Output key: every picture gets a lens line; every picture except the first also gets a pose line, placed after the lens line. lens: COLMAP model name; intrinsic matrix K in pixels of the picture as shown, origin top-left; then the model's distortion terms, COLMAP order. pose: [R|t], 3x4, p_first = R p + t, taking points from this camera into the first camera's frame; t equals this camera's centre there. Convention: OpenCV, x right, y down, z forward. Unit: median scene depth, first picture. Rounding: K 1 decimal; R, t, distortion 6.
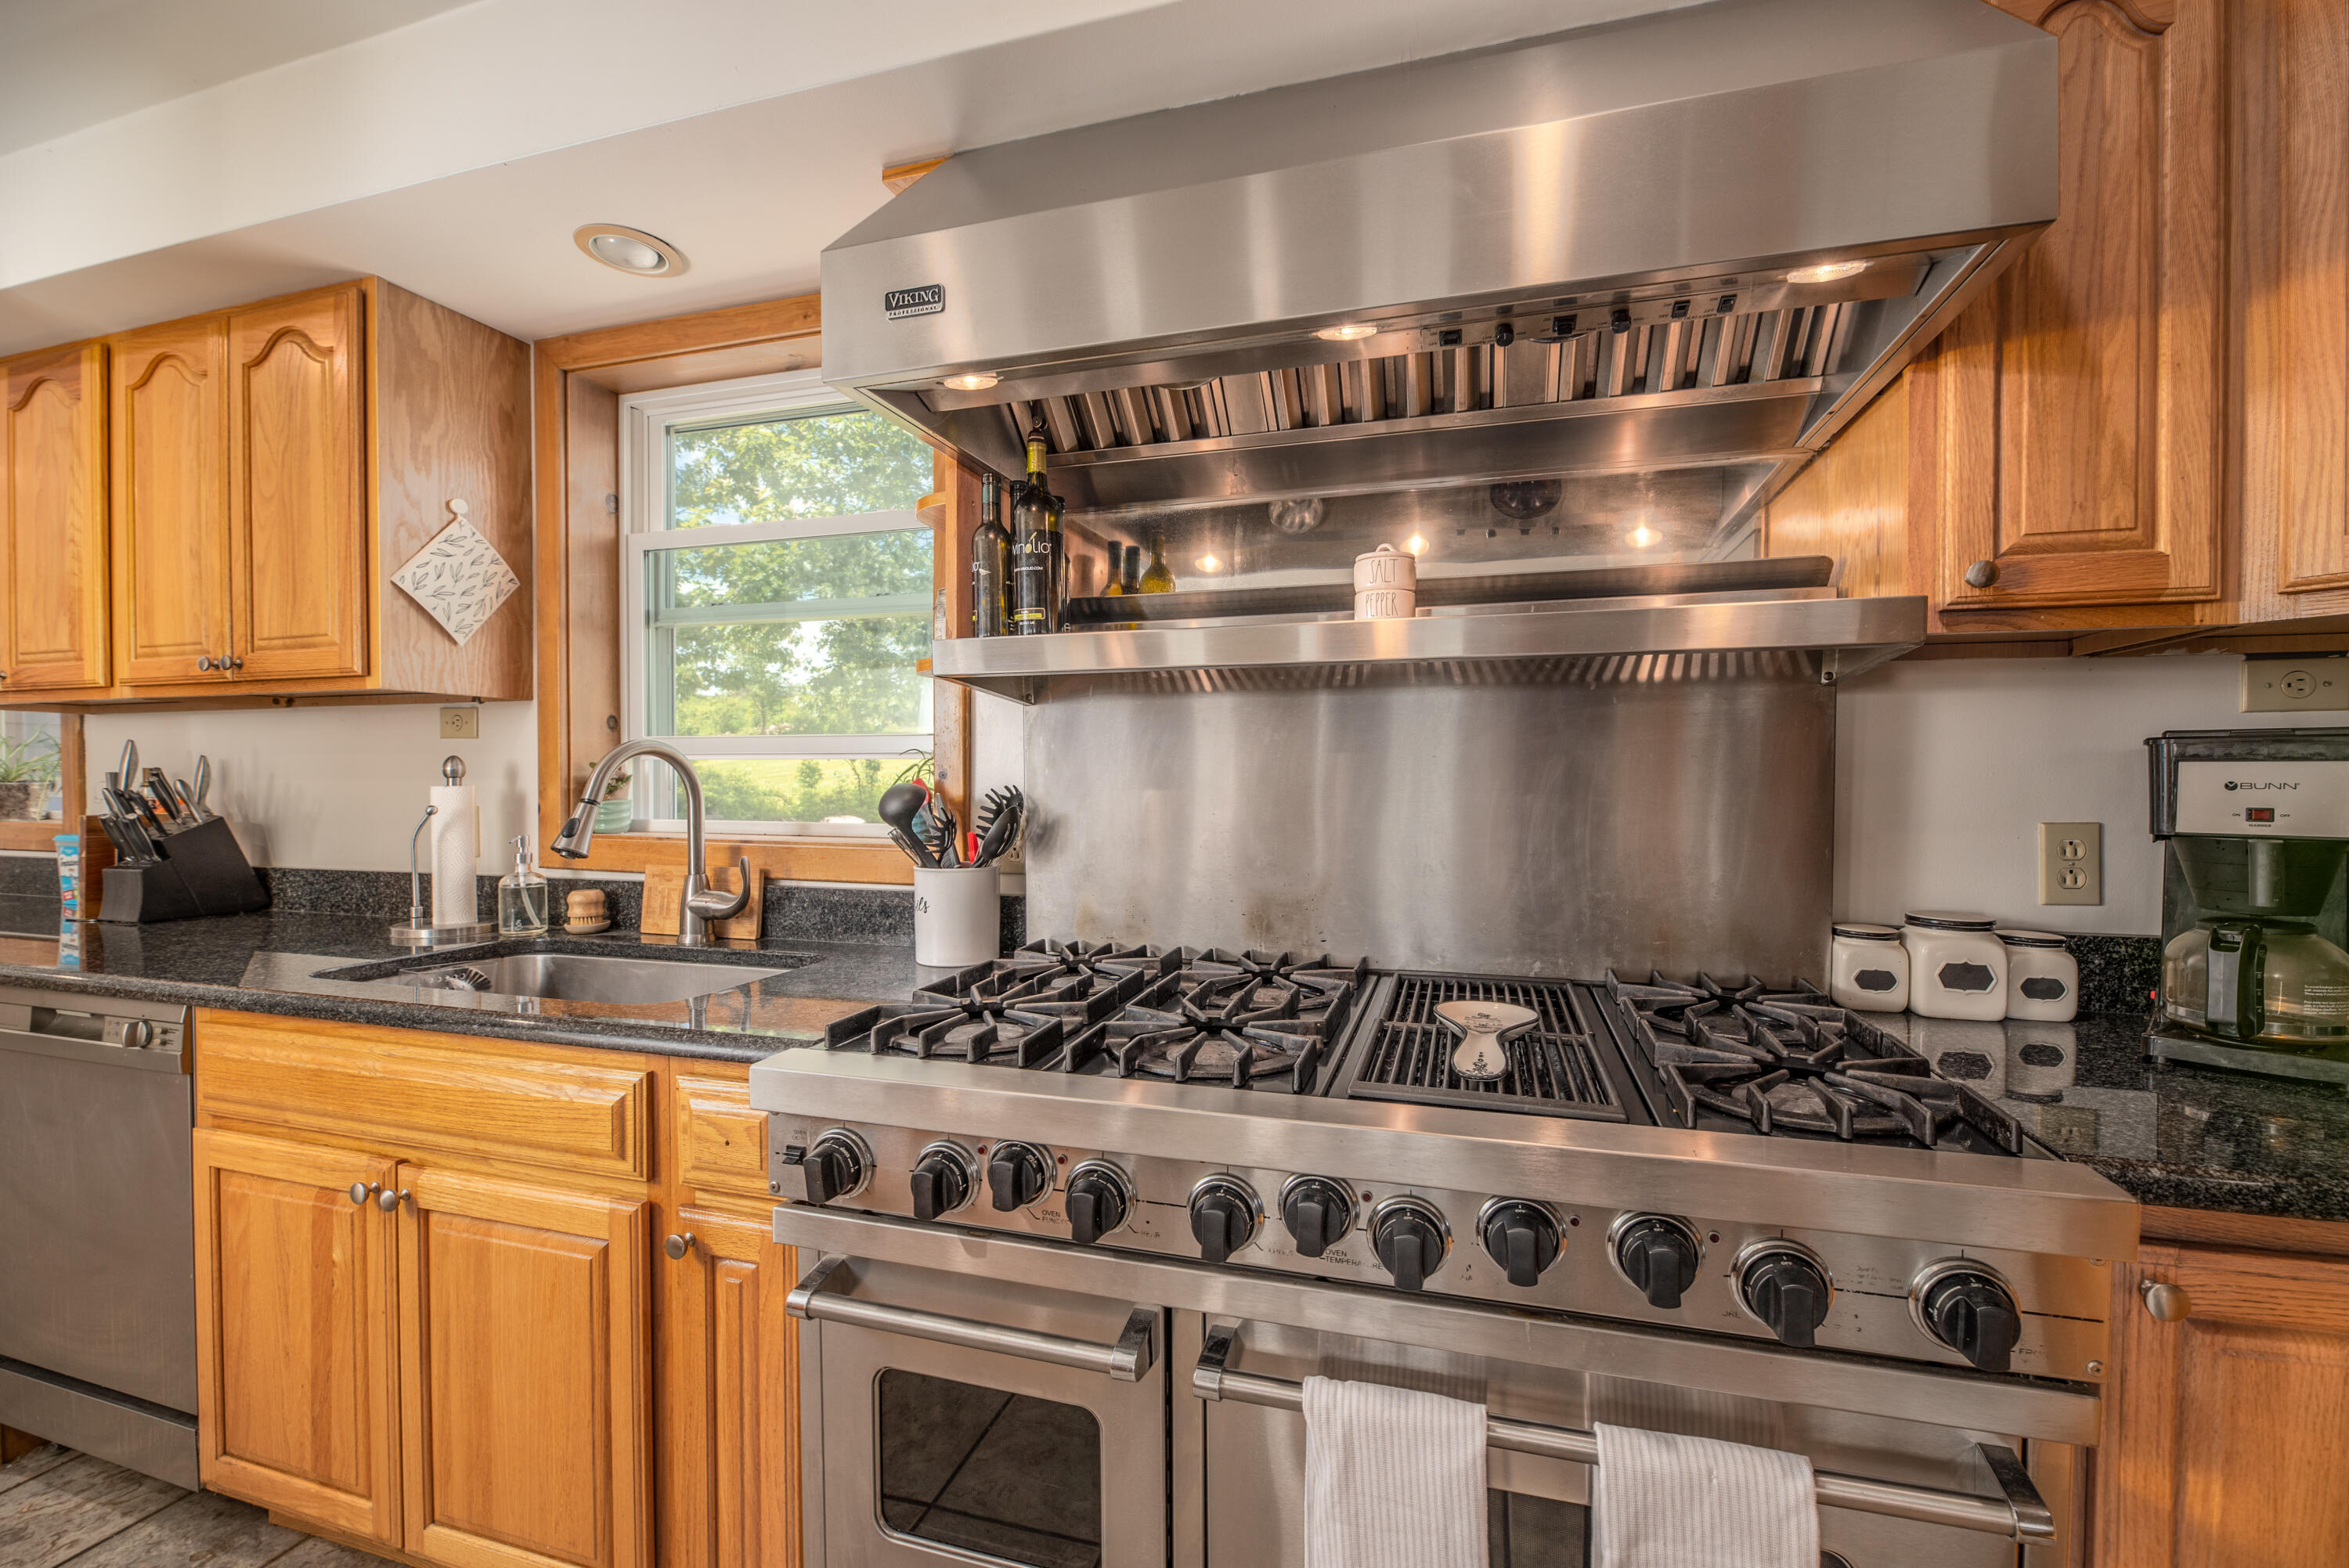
lens RADIAL K [[959.3, 0, 1183.3], [0, 959.3, 791.1], [0, 0, 1]] dist [-0.001378, -0.000026]
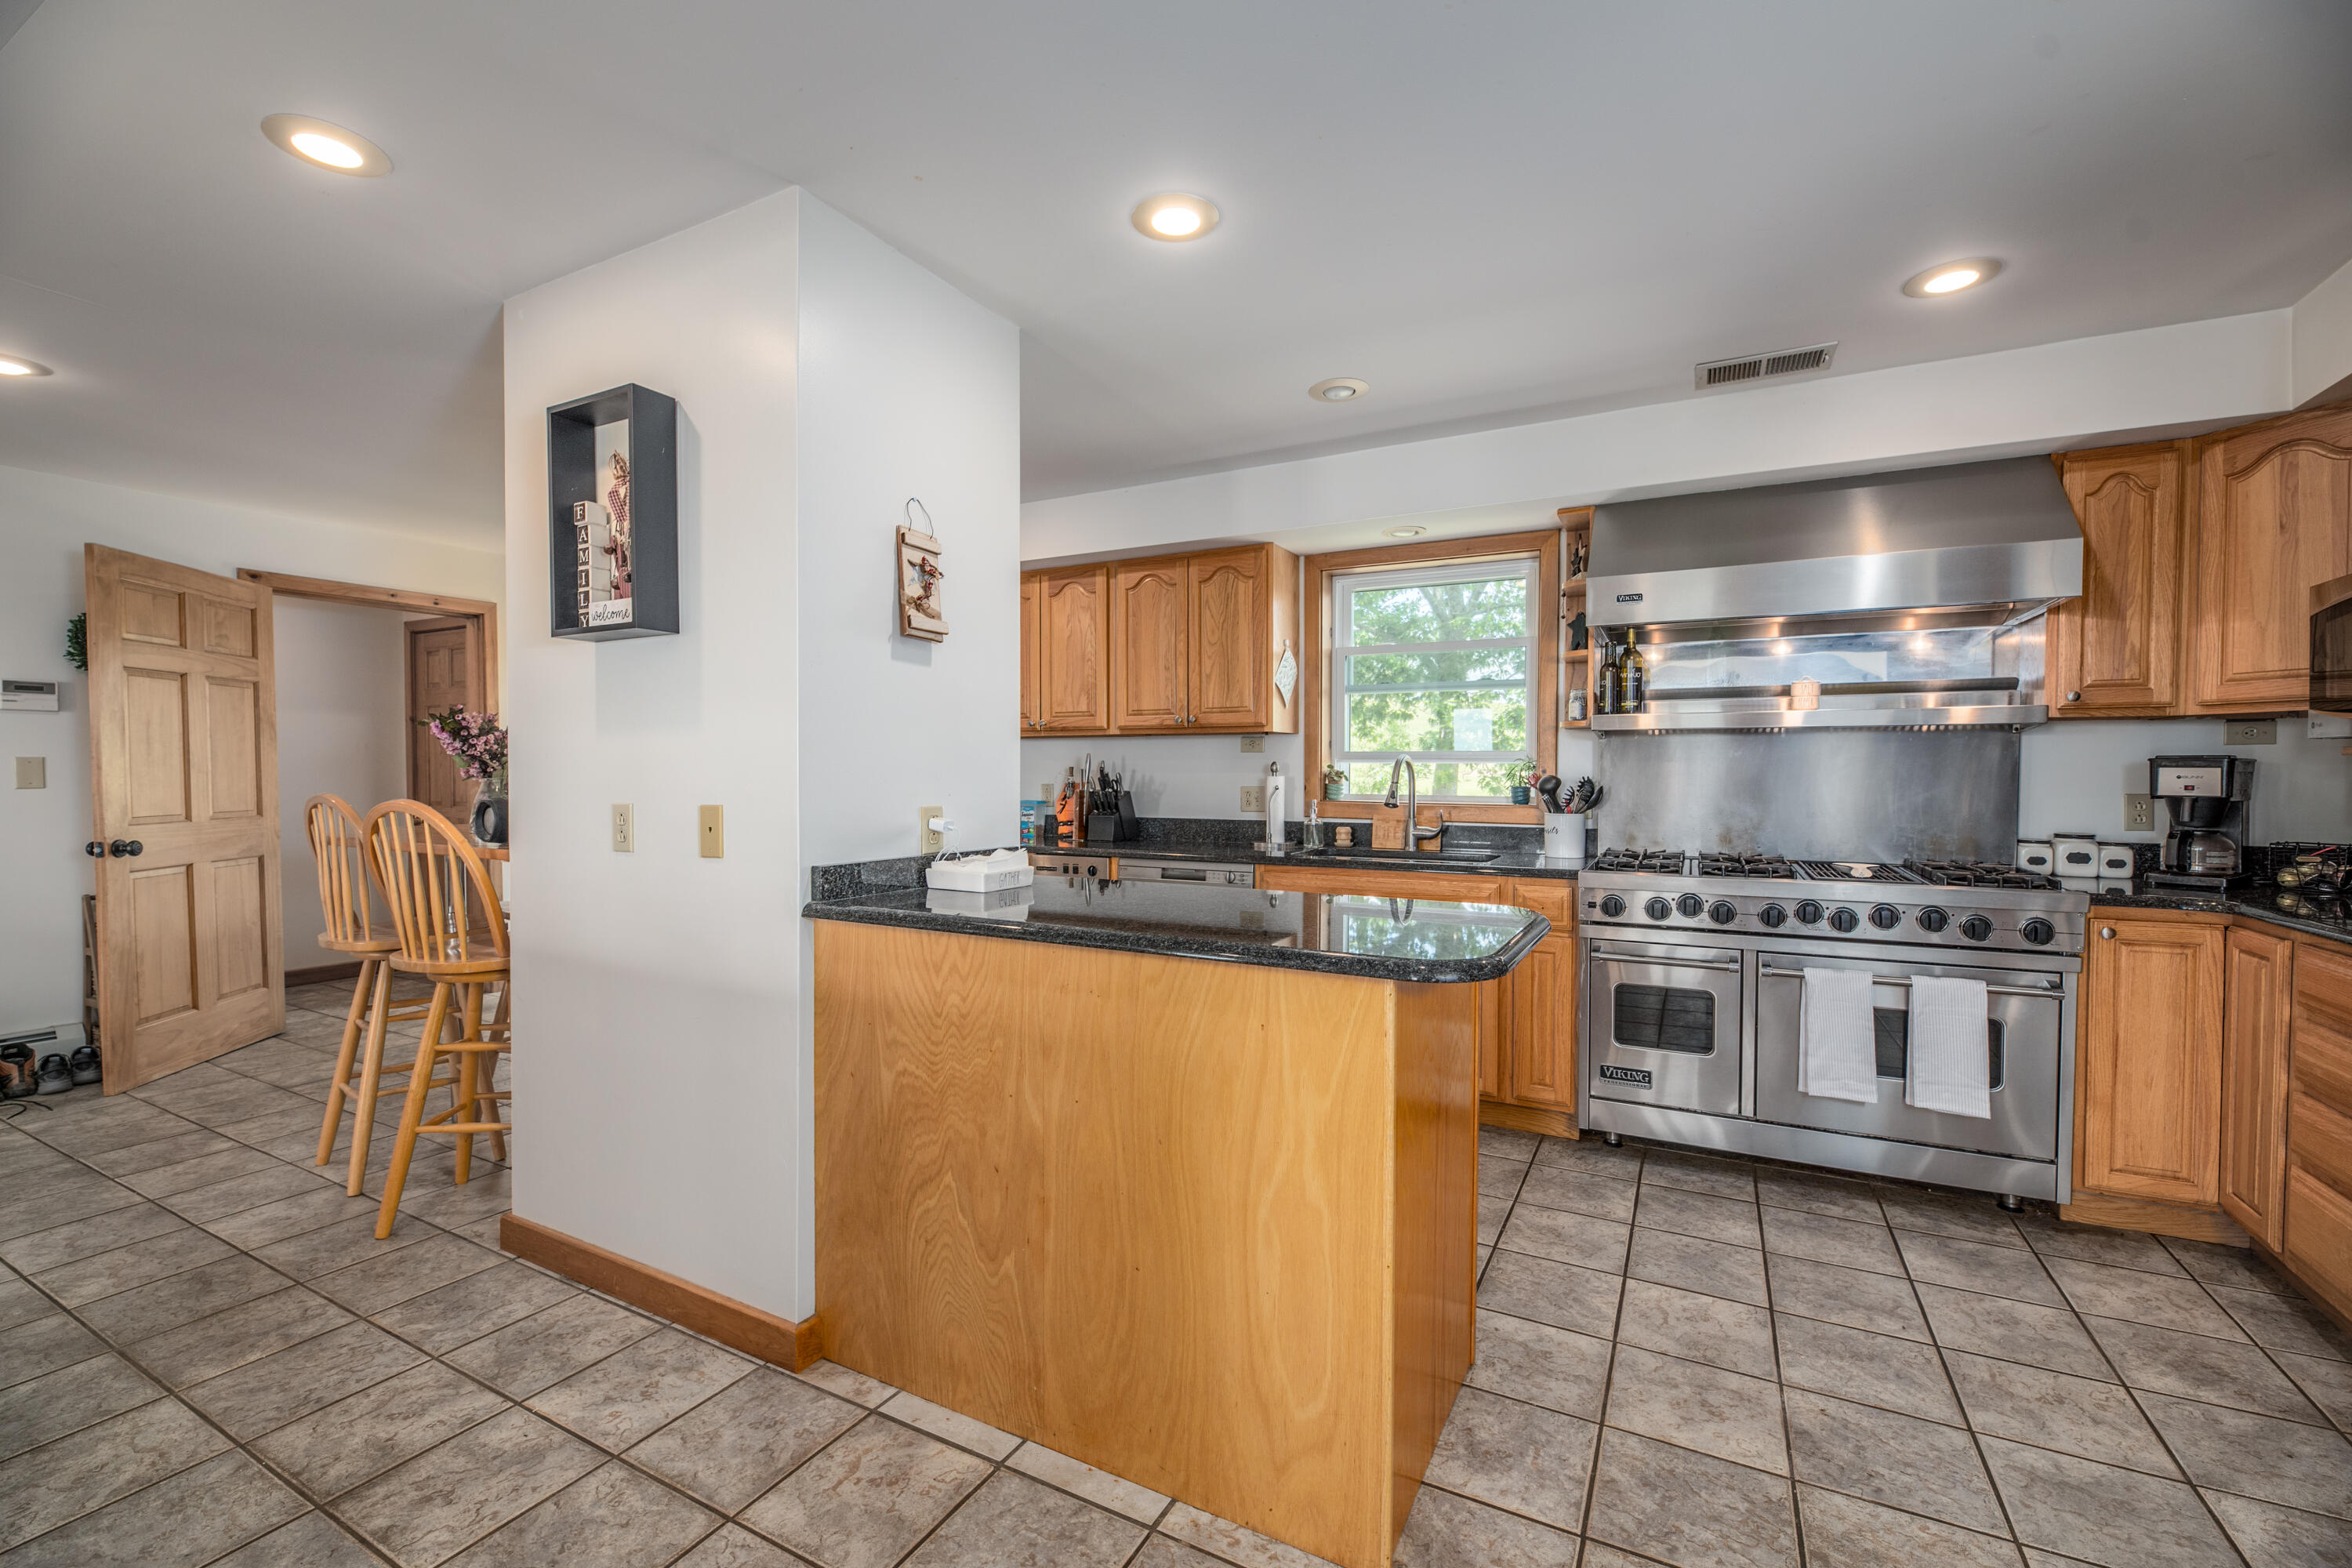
lens RADIAL K [[960.6, 0, 1184.8], [0, 960.6, 791.1], [0, 0, 1]] dist [-0.001378, -0.000026]
pose [[0.980739, 0.007659, -0.195172, -0.964882], [-0.007130, 0.999969, 0.003417, 0.038743], [0.195192, -0.001960, 0.980763, -1.906925]]
